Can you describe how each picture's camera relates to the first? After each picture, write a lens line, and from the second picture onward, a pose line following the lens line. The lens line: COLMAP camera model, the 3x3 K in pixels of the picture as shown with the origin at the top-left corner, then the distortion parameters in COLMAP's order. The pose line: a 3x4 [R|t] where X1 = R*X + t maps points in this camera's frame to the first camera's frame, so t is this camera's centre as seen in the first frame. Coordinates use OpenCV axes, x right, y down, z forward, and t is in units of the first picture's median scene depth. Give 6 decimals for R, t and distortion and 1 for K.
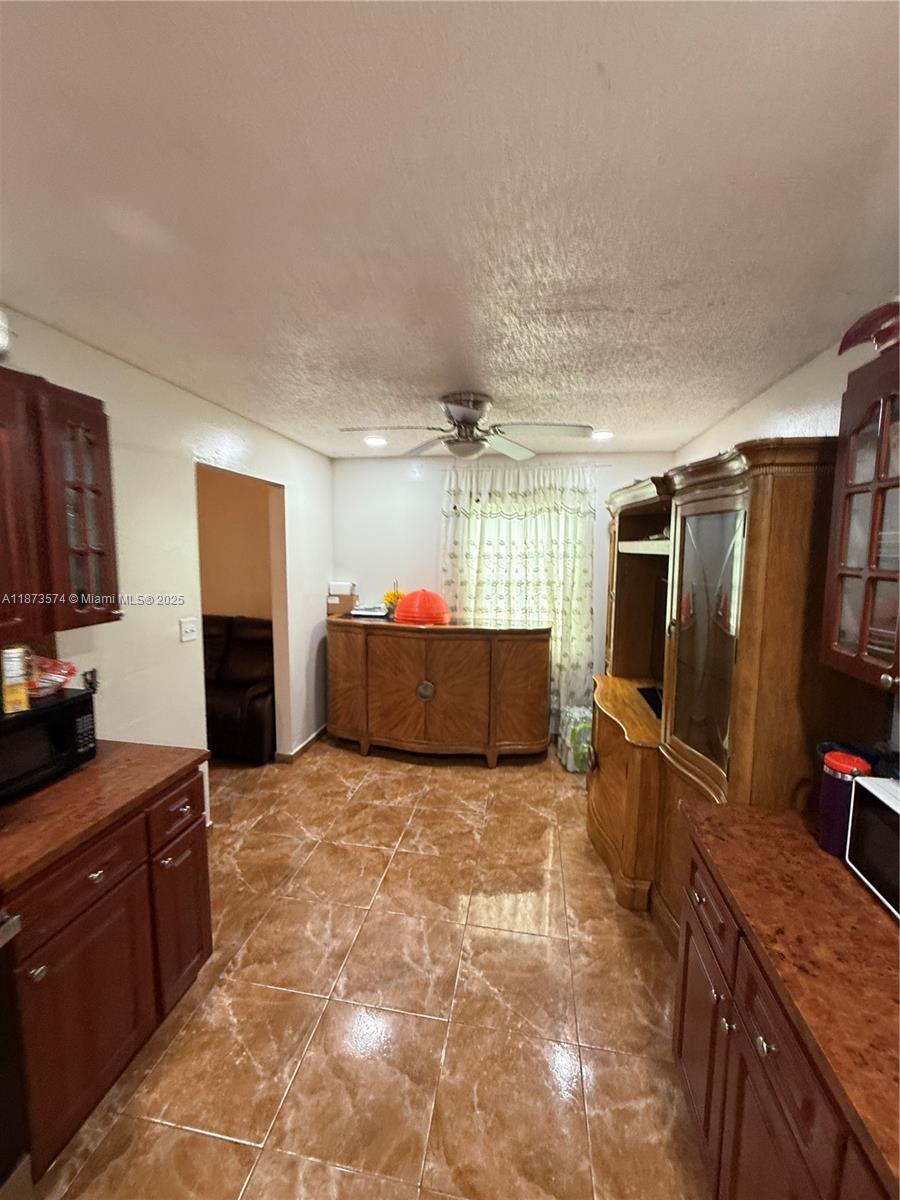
lens RADIAL K [[479.0, 0, 449.1], [0, 479.0, 598.2], [0, 0, 1]] dist [-0.000219, 0.000094]
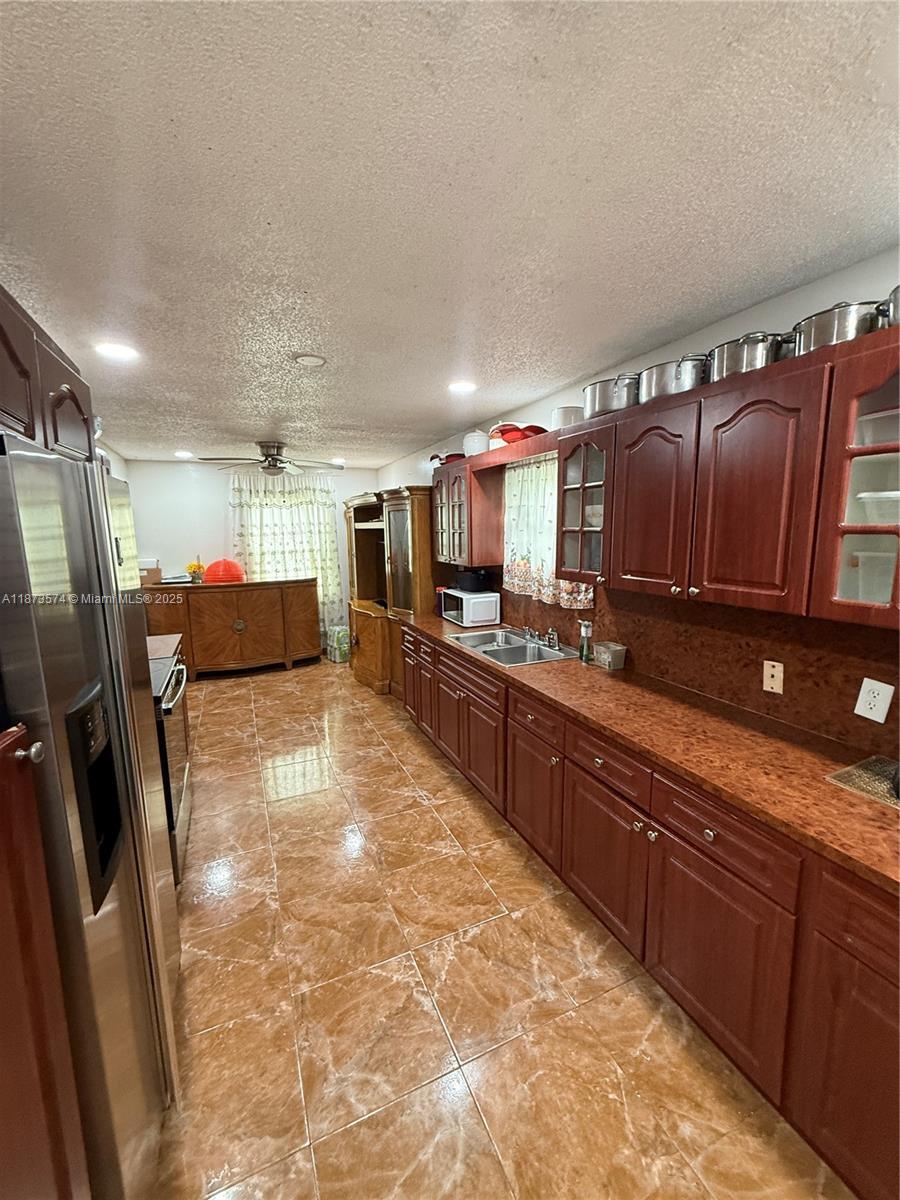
lens RADIAL K [[479.0, 0, 449.7], [0, 479.0, 598.1], [0, 0, 1]] dist [-0.000219, 0.000094]
pose [[0.828975, -0.103129, 0.549695, -0.310487], [0.082710, 0.994651, 0.061876, 0.067963], [-0.553136, -0.005829, 0.833071, -0.584015]]
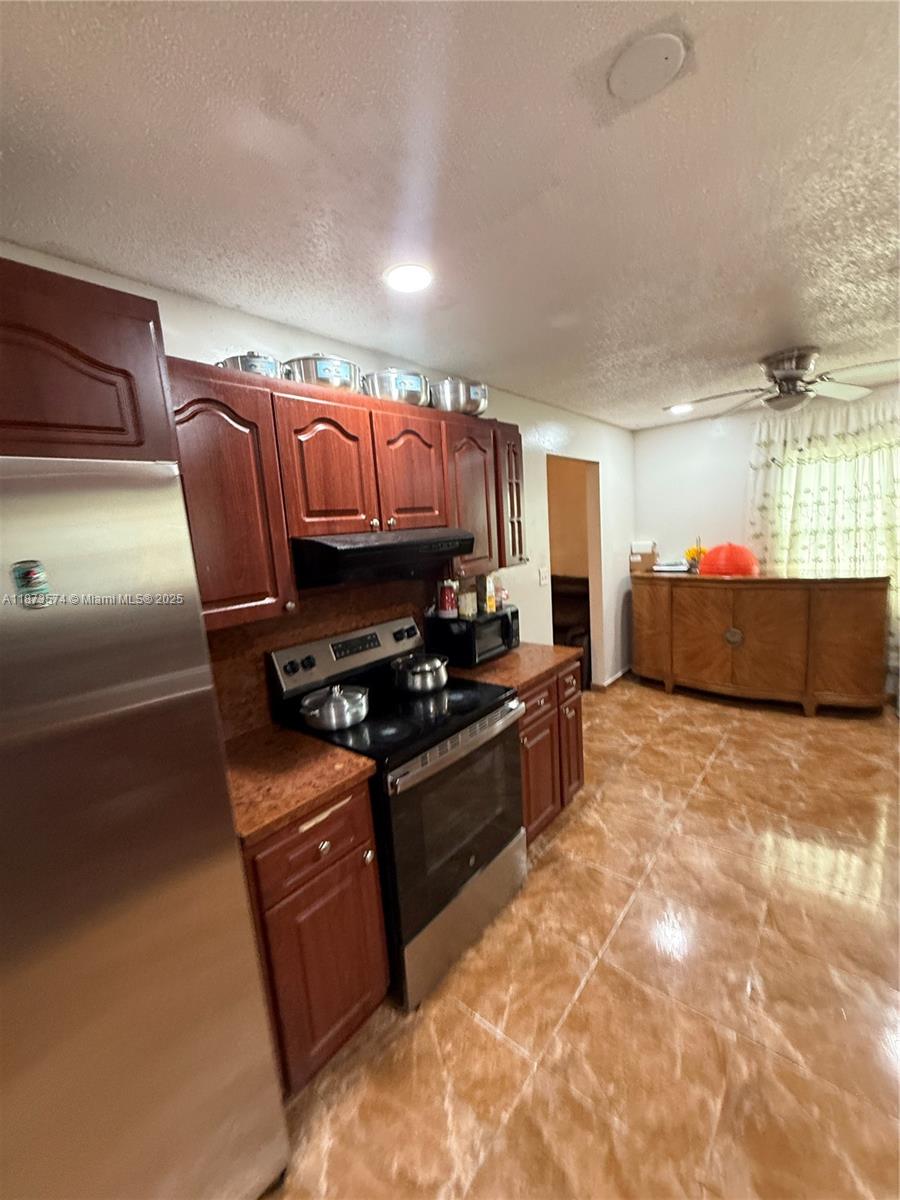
lens RADIAL K [[479.0, 0, 451.4], [0, 479.0, 601.6], [0, 0, 1]] dist [-0.000219, 0.000094]
pose [[0.859335, 0.003056, -0.511404, -0.042197], [0.029797, 0.997984, 0.056032, 0.034962], [0.510544, -0.063389, 0.857512, -0.227125]]
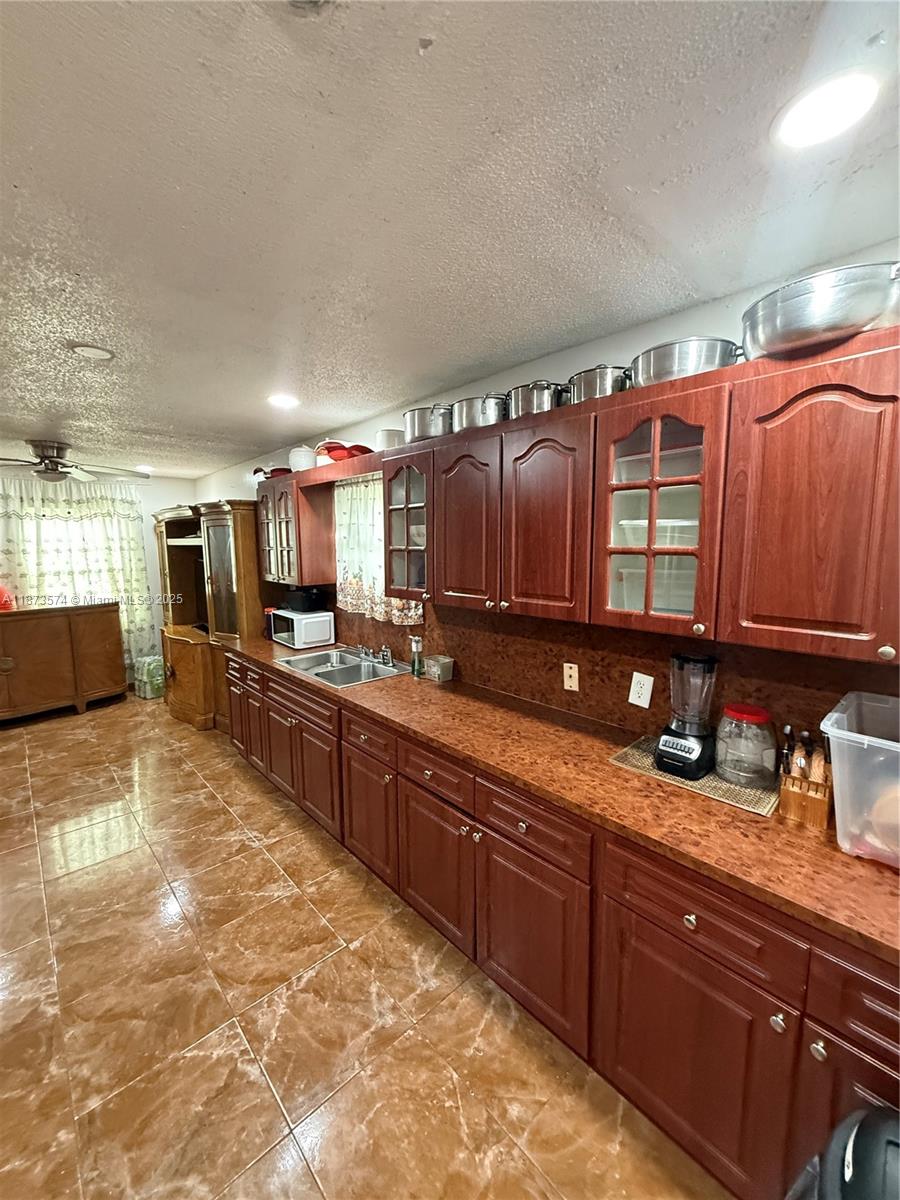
lens RADIAL K [[479.0, 0, 450.1], [0, 479.0, 598.2], [0, 0, 1]] dist [-0.000219, 0.000094]
pose [[0.606447, -0.106464, 0.787964, -0.296142], [0.098934, 0.993398, 0.058077, 0.066721], [-0.788945, 0.042736, 0.612976, -0.597181]]
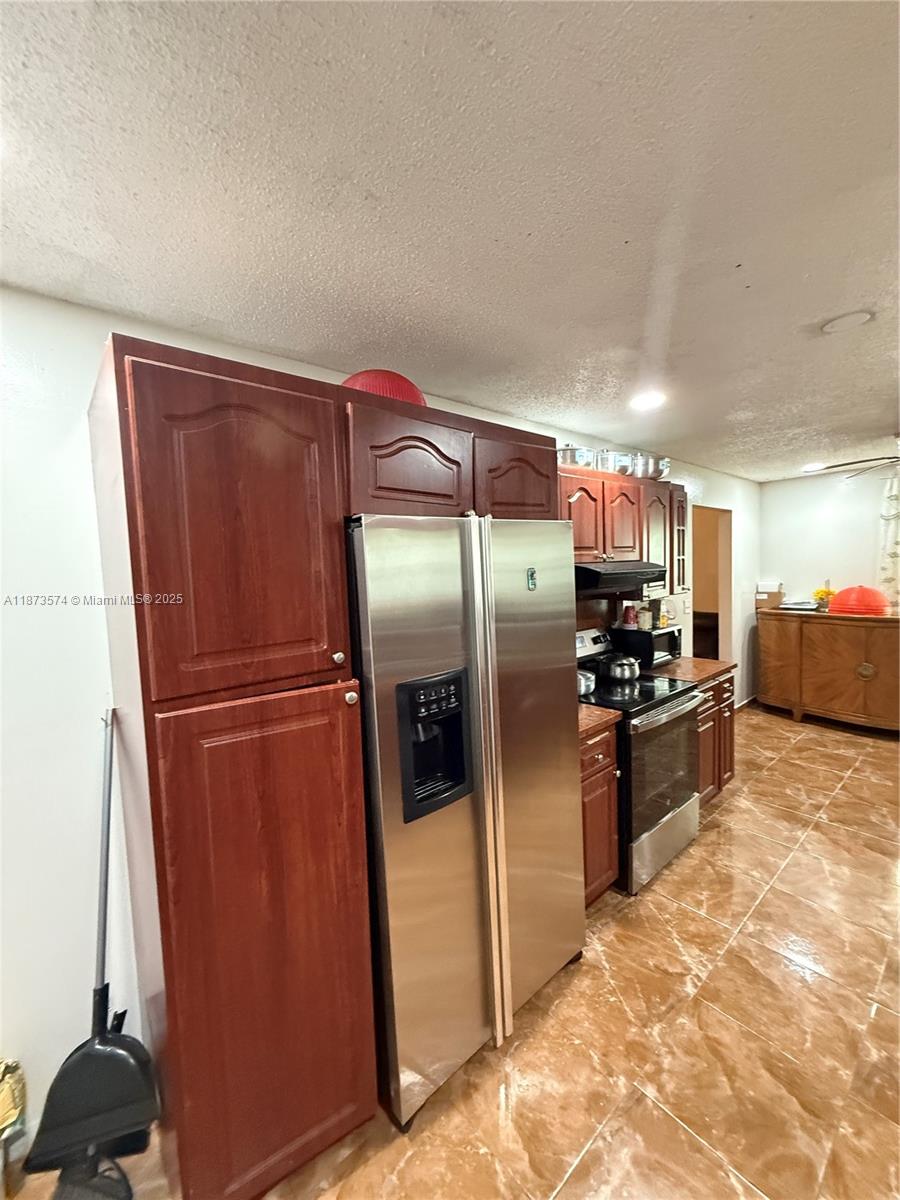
lens RADIAL K [[479.0, 0, 447.3], [0, 479.0, 598.6], [0, 0, 1]] dist [-0.000219, 0.000094]
pose [[0.767295, 0.000865, -0.641294, -0.081712], [-0.021078, 0.999493, -0.023872, 0.065298], [0.640948, 0.031834, 0.766924, -0.545821]]
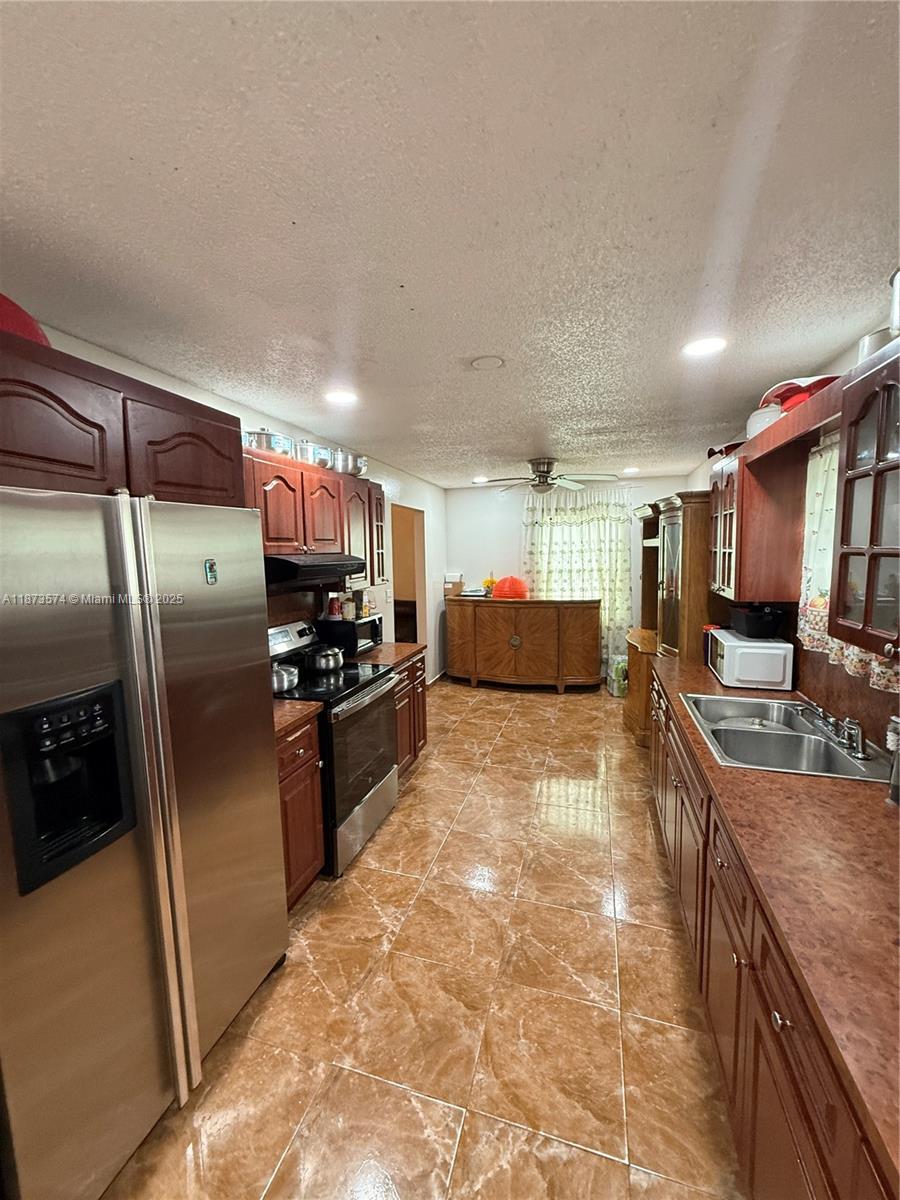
lens RADIAL K [[479.0, 0, 448.3], [0, 479.0, 598.7], [0, 0, 1]] dist [-0.000219, 0.000094]
pose [[0.991416, -0.016397, -0.129714, -0.059380], [0.015549, 0.999851, -0.007541, 0.063386], [0.129818, 0.005459, 0.991523, -0.522321]]
